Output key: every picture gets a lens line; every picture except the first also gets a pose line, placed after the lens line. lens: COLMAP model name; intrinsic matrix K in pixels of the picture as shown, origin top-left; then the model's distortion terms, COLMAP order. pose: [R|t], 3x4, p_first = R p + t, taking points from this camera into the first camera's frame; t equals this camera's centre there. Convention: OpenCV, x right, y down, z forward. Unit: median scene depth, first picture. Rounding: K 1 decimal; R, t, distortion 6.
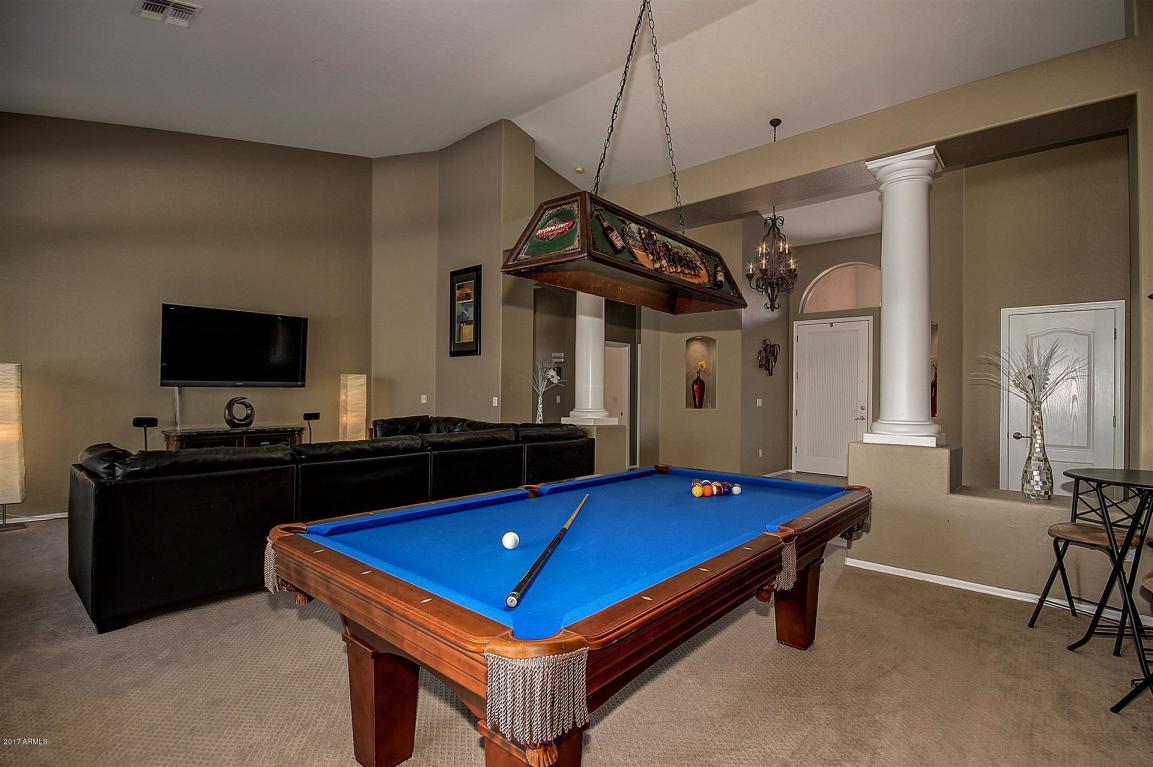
lens RADIAL K [[545.7, 0, 582.9], [0, 545.7, 386.5], [0, 0, 1]] dist [-0.015411, -0.000594]
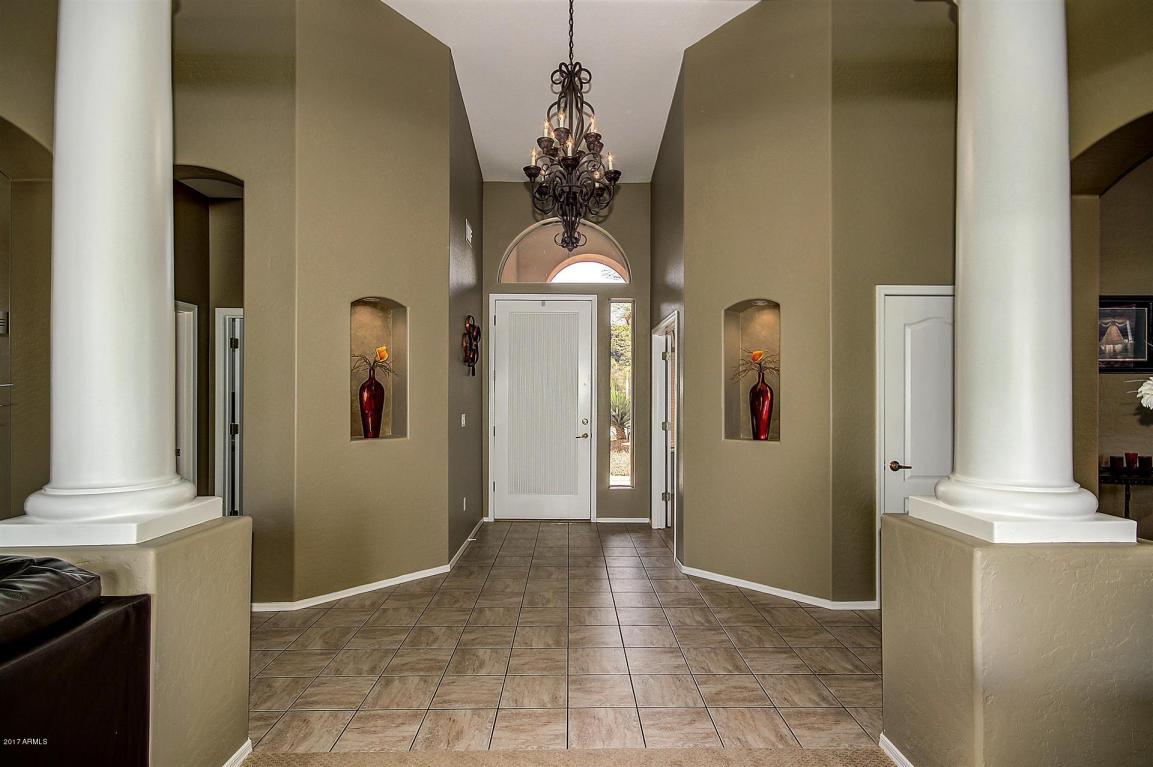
lens RADIAL K [[586.2, 0, 581.2], [0, 586.2, 389.1], [0, 0, 1]] dist [0.001037, -0.000025]
pose [[0.742453, -0.004501, 0.669884, -0.012341], [-0.000229, 0.999976, 0.006973, -0.010724], [-0.669899, -0.005330, 0.742433, 0.512227]]
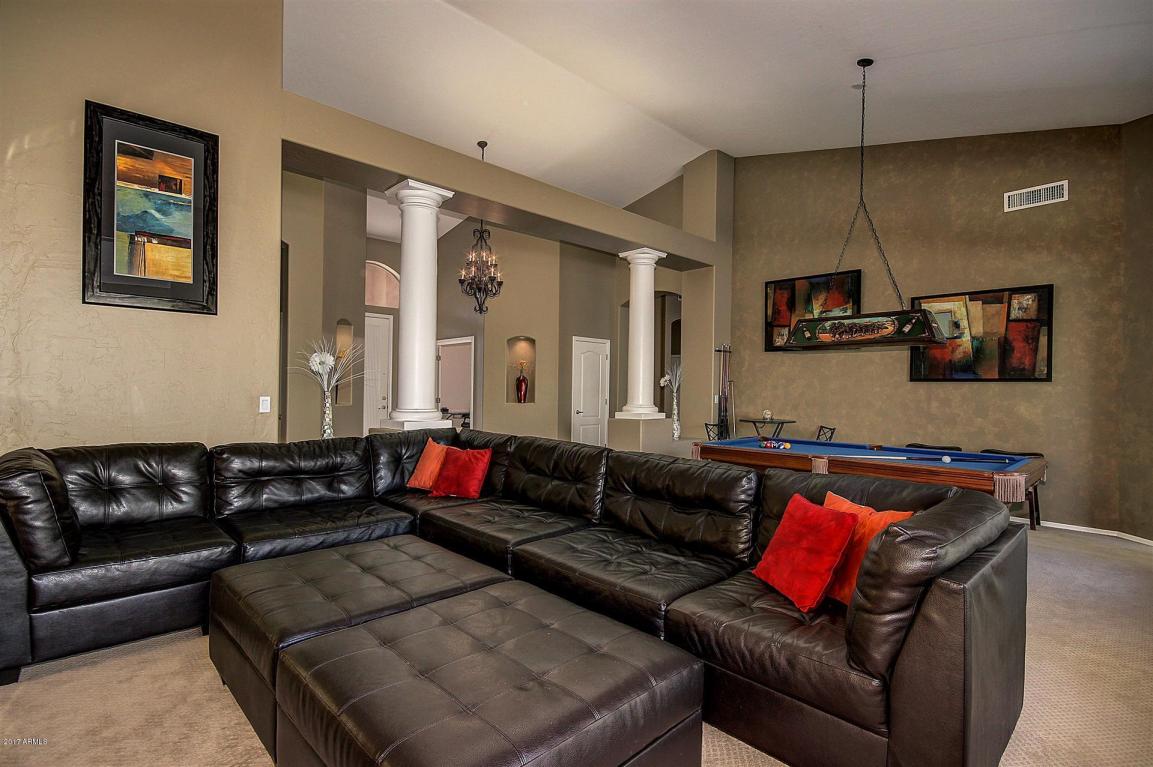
lens RADIAL K [[545.7, 0, 583.0], [0, 545.7, 394.8], [0, 0, 1]] dist [-0.015411, -0.000594]
pose [[0.084736, -0.020714, 0.996188, -0.657903], [-0.022171, 0.999497, 0.022669, -0.002126], [-0.996157, -0.024007, 0.084234, 0.609833]]
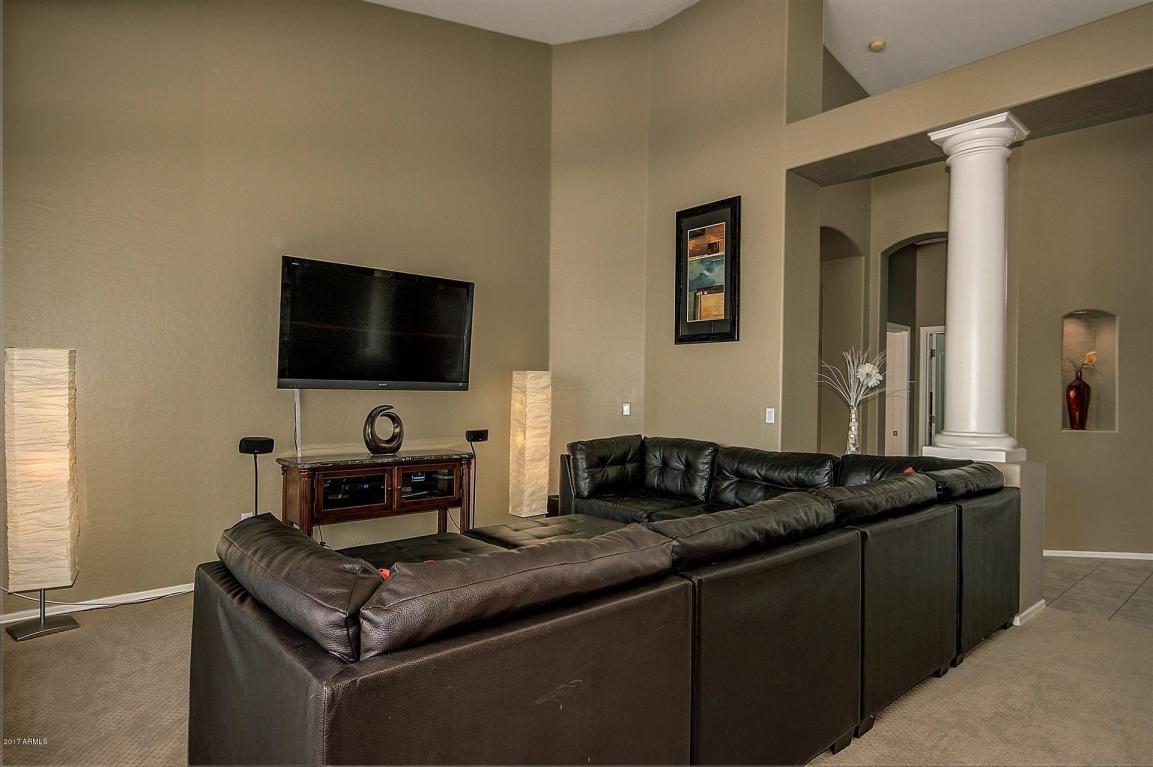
lens RADIAL K [[650.1, 0, 580.3], [0, 650.1, 381.7], [0, 0, 1]] dist [0.006534, 0.000970]
pose [[0.992005, 0.005355, -0.126087, -0.271379], [-0.006726, 0.999923, -0.010446, -0.001803], [0.126021, 0.011210, 0.991964, 0.238469]]
